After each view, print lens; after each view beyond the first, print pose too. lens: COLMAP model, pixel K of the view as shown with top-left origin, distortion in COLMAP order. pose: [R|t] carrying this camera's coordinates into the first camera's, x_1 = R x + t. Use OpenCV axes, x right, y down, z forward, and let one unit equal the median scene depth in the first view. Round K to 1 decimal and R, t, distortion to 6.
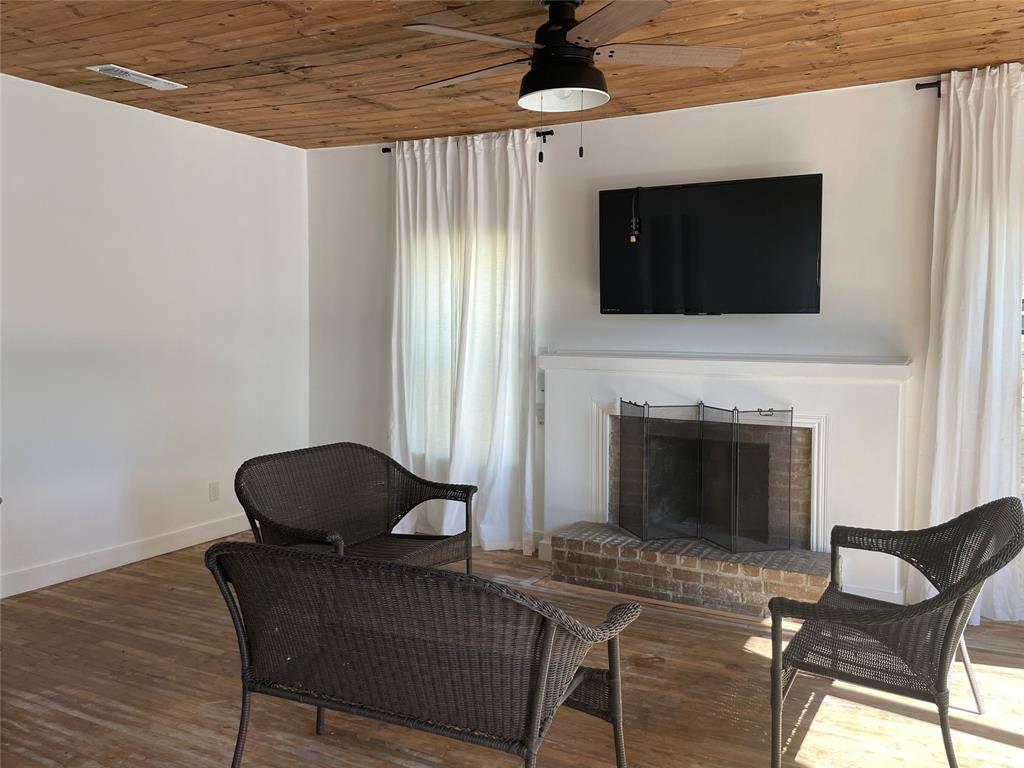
lens RADIAL K [[856.3, 0, 512.0], [0, 856.3, 384.0], [0, 0, 1]] dist [0.084407, -0.121250]
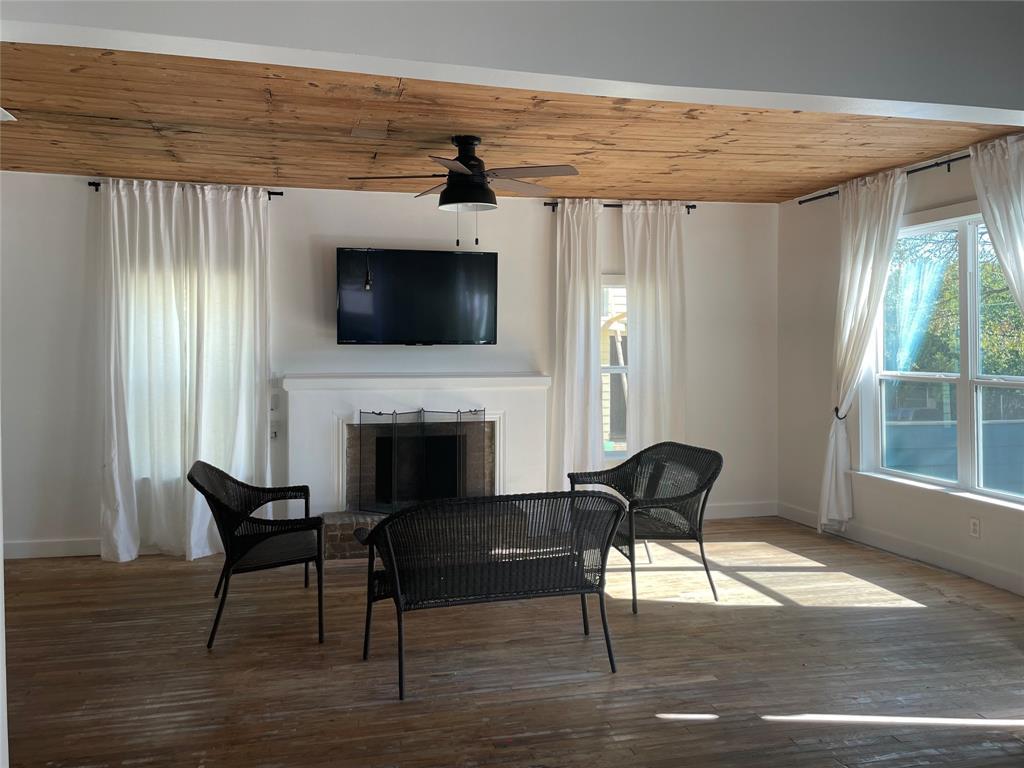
lens RADIAL K [[856.3, 0, 512.0], [0, 856.3, 384.0], [0, 0, 1]] dist [0.084407, -0.121250]
pose [[0.730518, -0.034694, 0.682012, -0.601763], [0.053837, 0.998526, -0.006871, -0.001208], [-0.680768, 0.041736, 0.731309, -0.097680]]
